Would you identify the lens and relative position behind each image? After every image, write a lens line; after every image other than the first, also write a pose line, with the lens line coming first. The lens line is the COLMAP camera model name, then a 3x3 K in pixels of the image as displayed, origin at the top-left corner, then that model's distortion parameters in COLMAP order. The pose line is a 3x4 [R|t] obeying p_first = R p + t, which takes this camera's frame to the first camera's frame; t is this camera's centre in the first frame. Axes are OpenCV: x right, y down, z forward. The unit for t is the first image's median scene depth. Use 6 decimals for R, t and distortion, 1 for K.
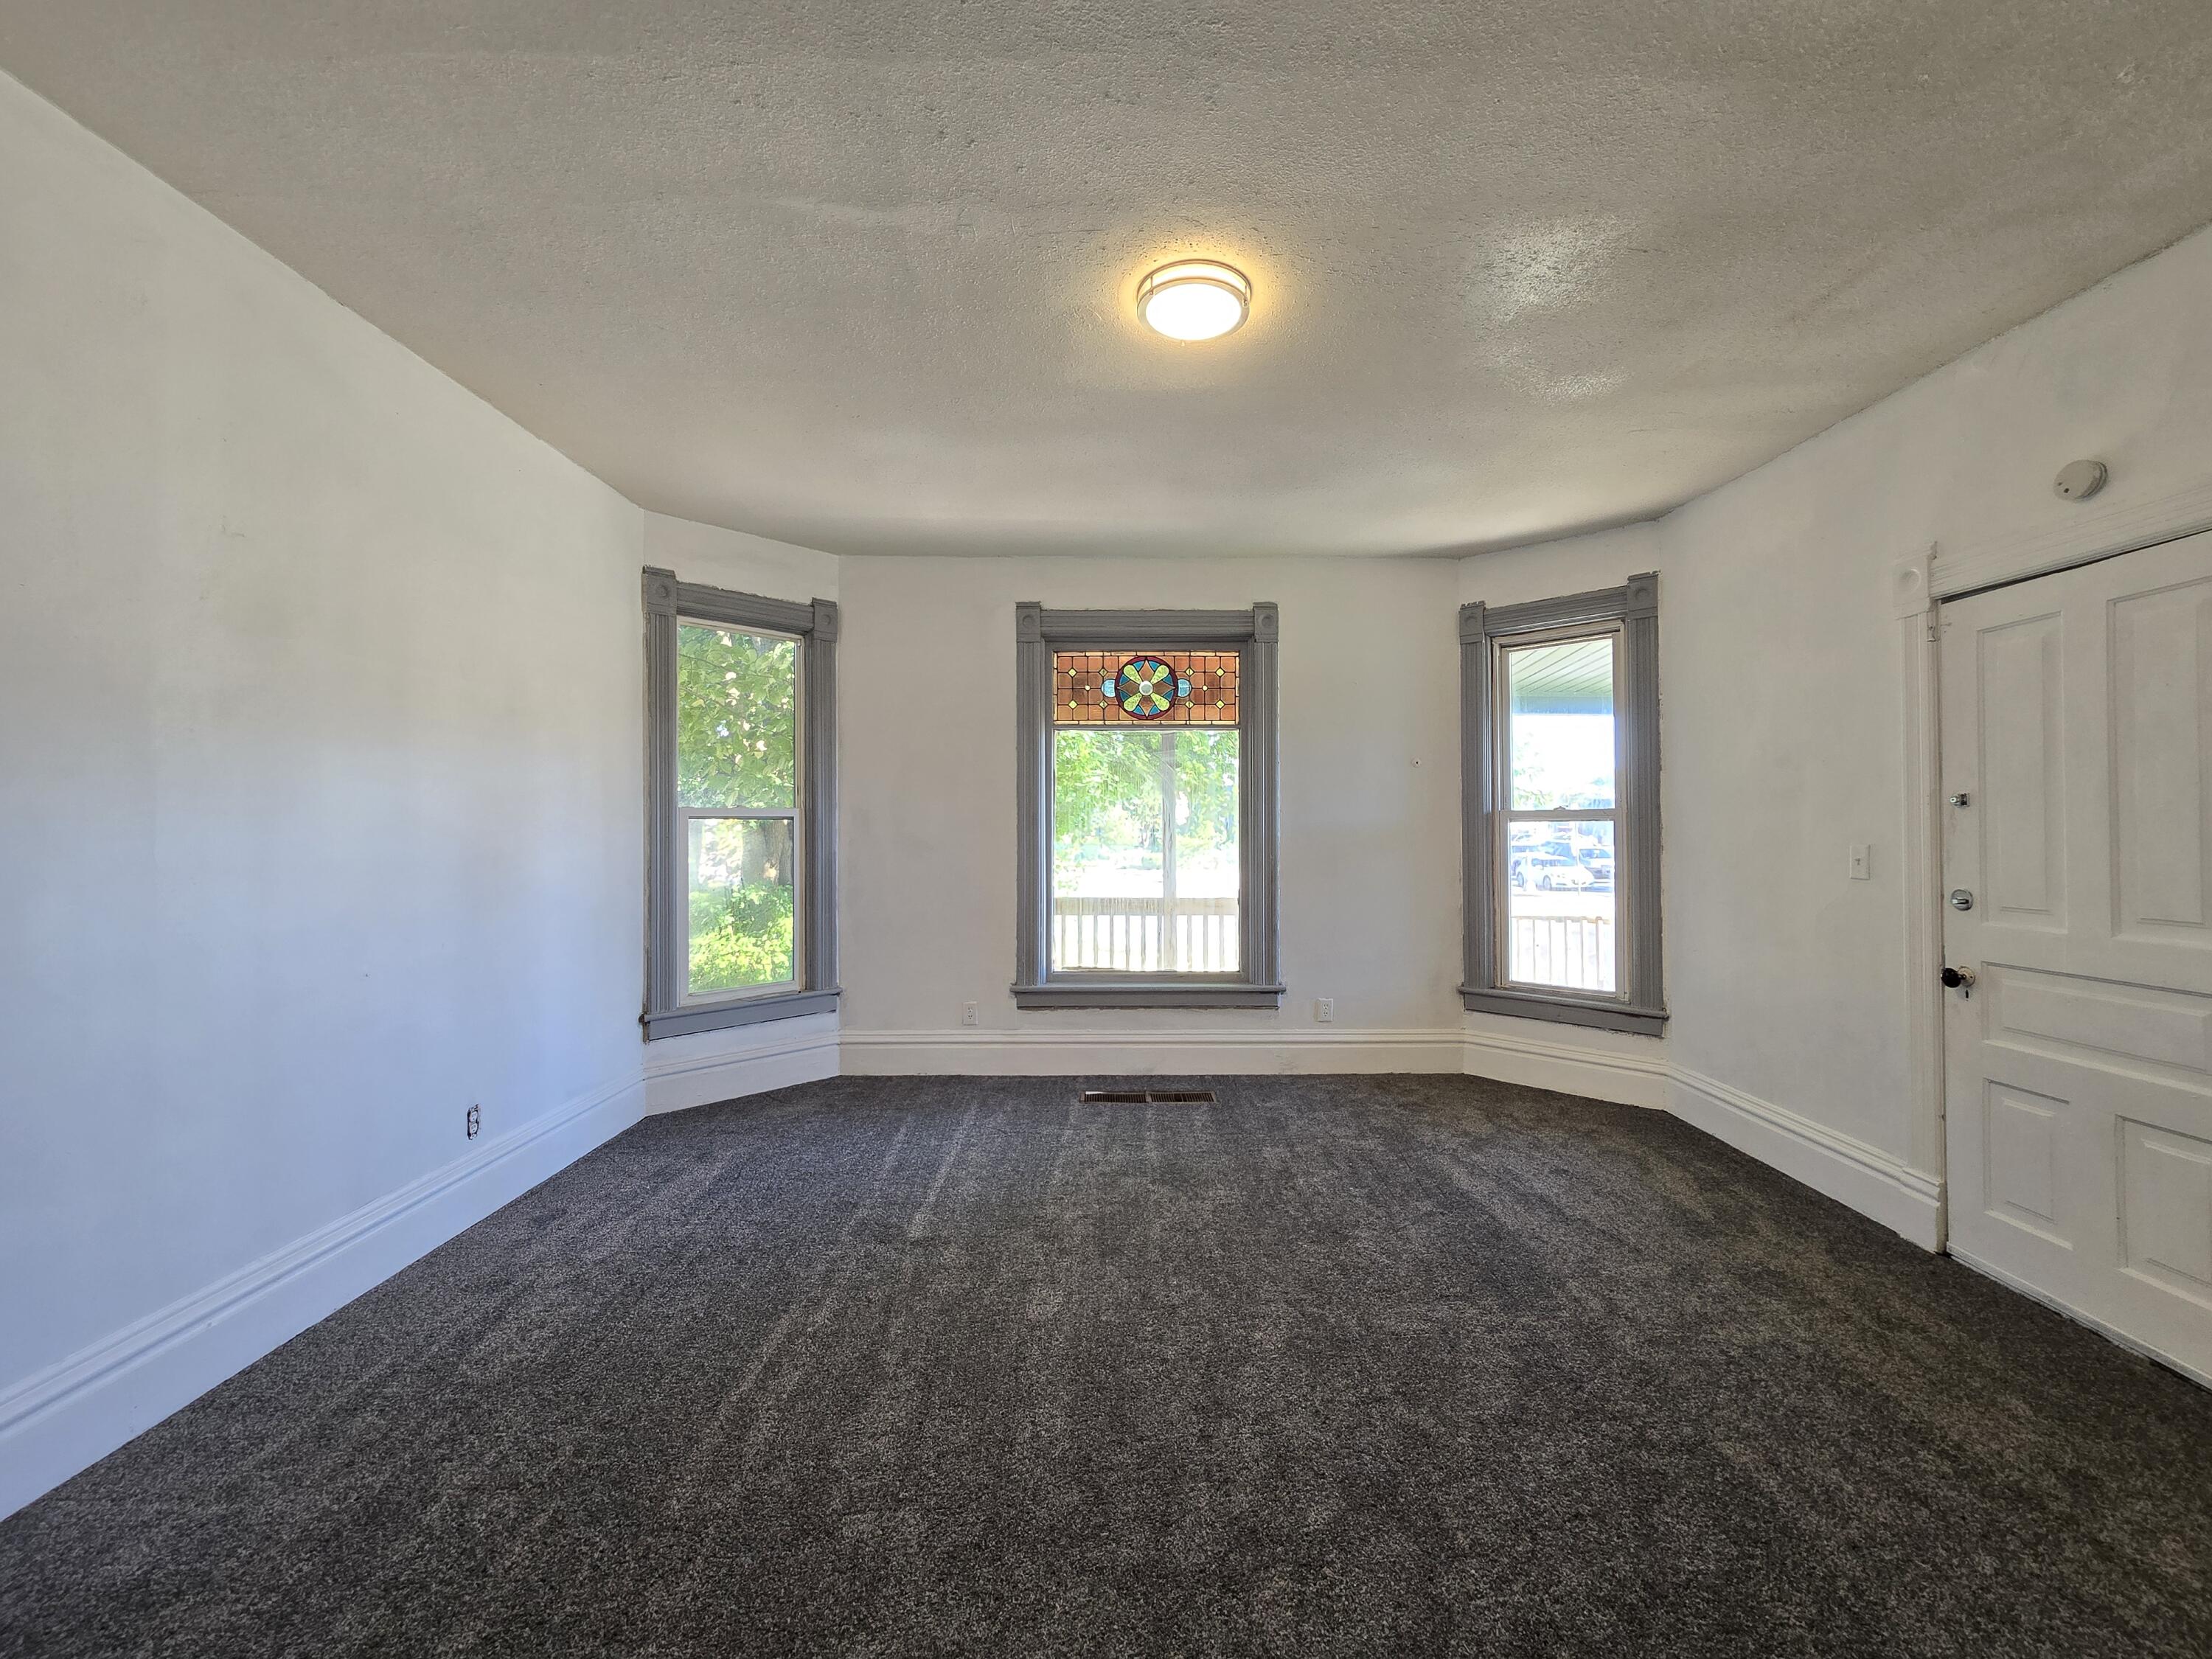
lens RADIAL K [[917.1, 0, 1104.8], [0, 917.1, 820.5], [0, 0, 1]] dist [-0.002196, 0.000314]
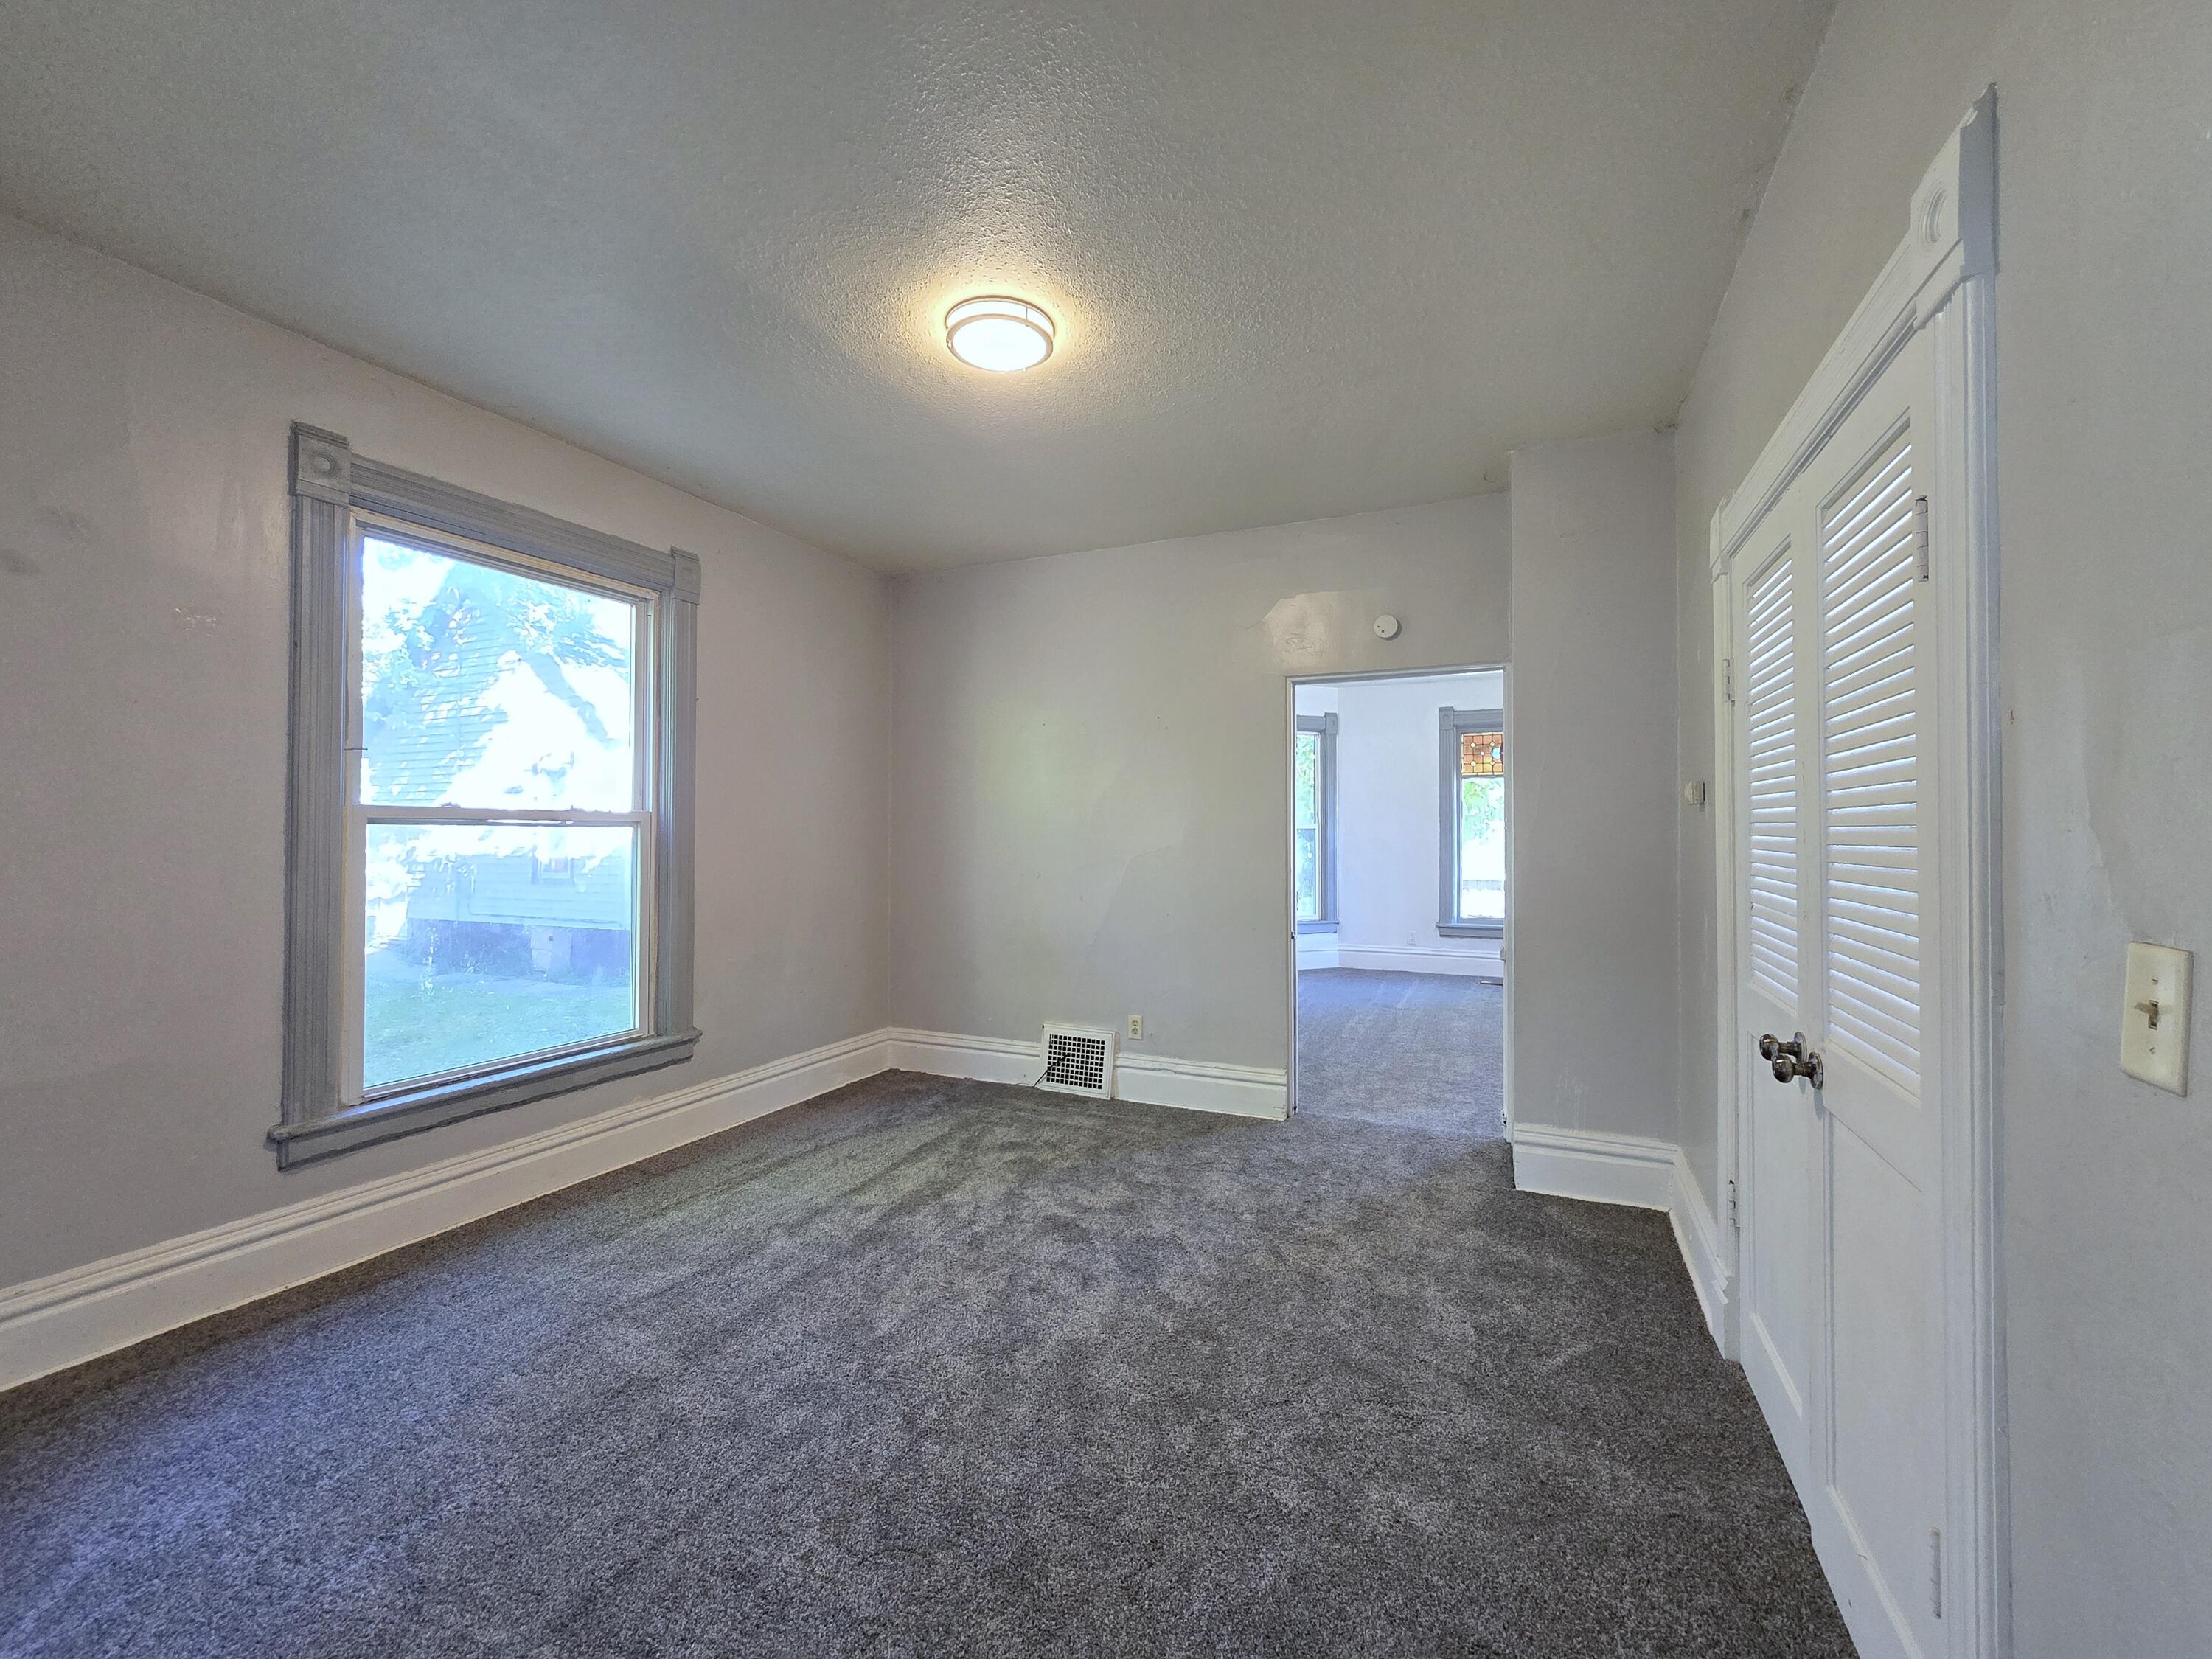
lens RADIAL K [[917.1, 0, 1111.9], [0, 917.1, 832.6], [0, 0, 1]] dist [-0.002196, 0.000314]
pose [[0.913031, -0.000713, -0.407889, 0.049216], [0.003142, 0.999981, 0.005285, -0.007228], [0.407878, -0.006107, 0.913016, -0.880107]]
